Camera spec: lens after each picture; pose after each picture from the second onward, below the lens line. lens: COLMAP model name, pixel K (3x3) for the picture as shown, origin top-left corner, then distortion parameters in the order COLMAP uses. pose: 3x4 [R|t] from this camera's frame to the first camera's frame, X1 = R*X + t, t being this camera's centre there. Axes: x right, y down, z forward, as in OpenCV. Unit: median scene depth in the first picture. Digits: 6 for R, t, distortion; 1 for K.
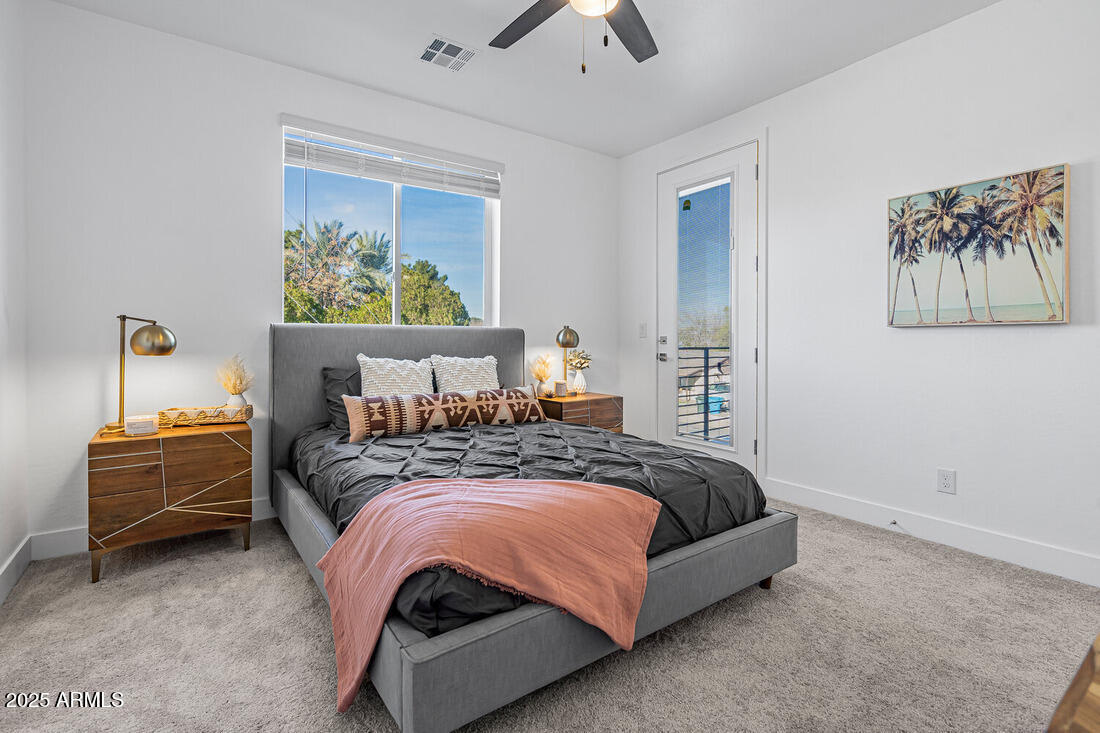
lens RADIAL K [[508.3, 0, 547.1], [0, 508.3, 336.7], [0, 0, 1]] dist [0.002638, 0.000566]
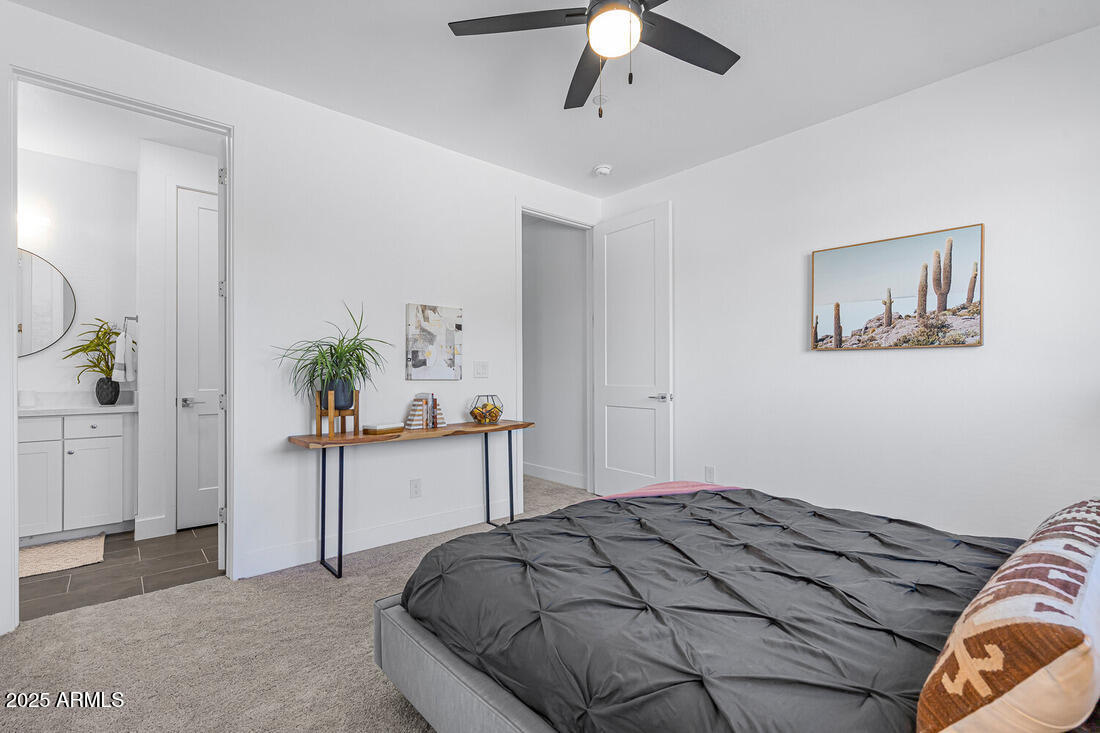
lens RADIAL K [[499.1, 0, 553.4], [0, 499.1, 370.3], [0, 0, 1]] dist [0.002081, 0.000706]
pose [[-0.994139, 0.000038, -0.108106, 0.210593], [0.001473, 0.999912, -0.013186, -0.005910], [0.108096, -0.013268, -0.994052, 1.293828]]
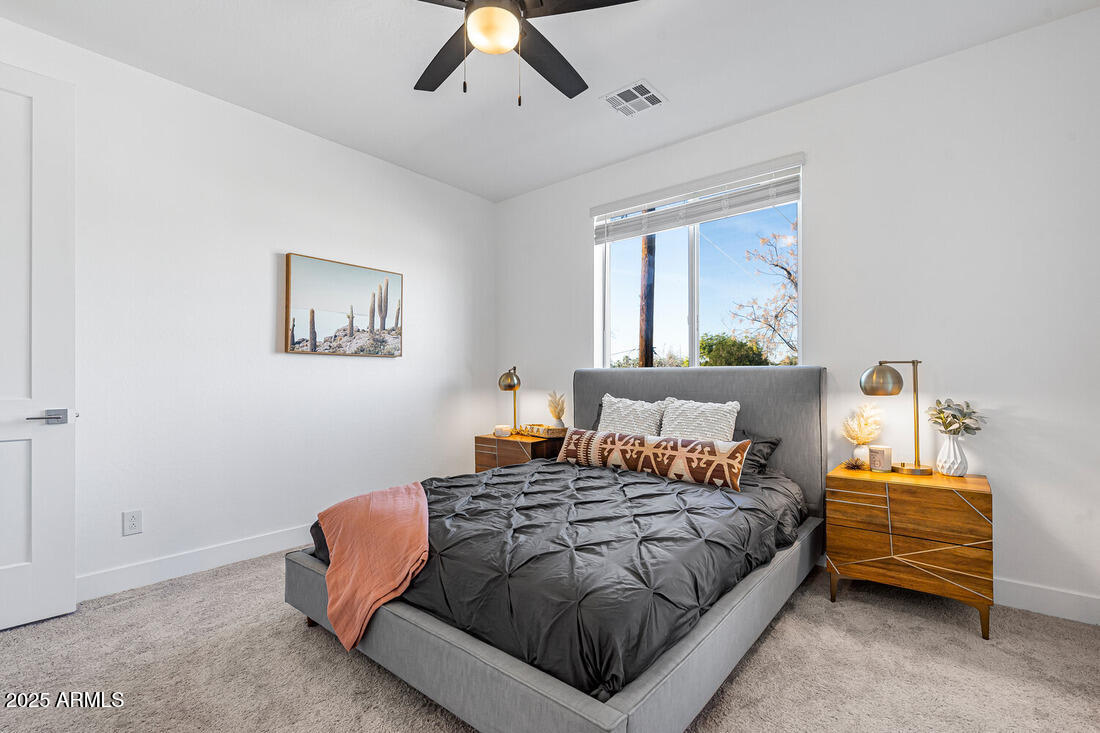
lens RADIAL K [[499.1, 0, 553.4], [0, 499.1, 370.3], [0, 0, 1]] dist [0.002081, 0.000706]
pose [[0.260077, -0.013701, -0.965491, 0.693334], [0.008097, 0.999895, -0.012008, -0.007181], [0.965554, -0.004694, 0.260161, 0.572258]]
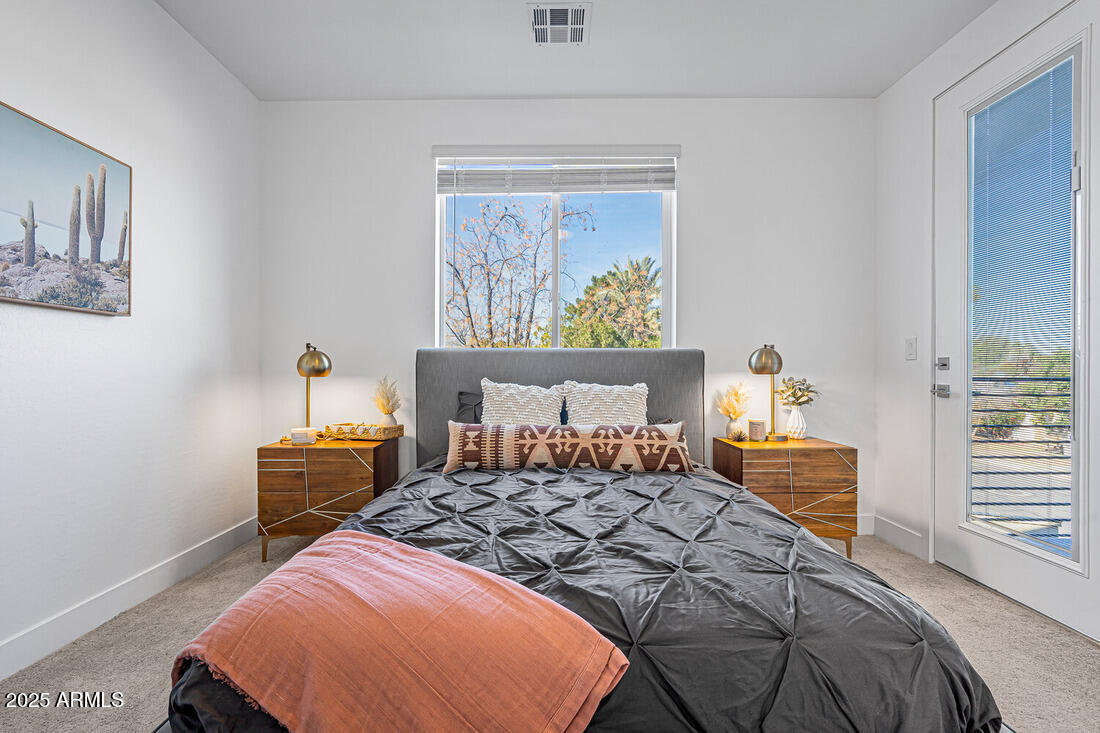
lens RADIAL K [[502.4, 0, 550.0], [0, 502.4, 366.5], [0, 0, 1]] dist [-0.000909, 0.001544]
pose [[0.814097, -0.003097, -0.580721, 0.267617], [0.003139, 0.999995, -0.000934, 0.012876], [0.580721, -0.001063, 0.814102, 0.304862]]
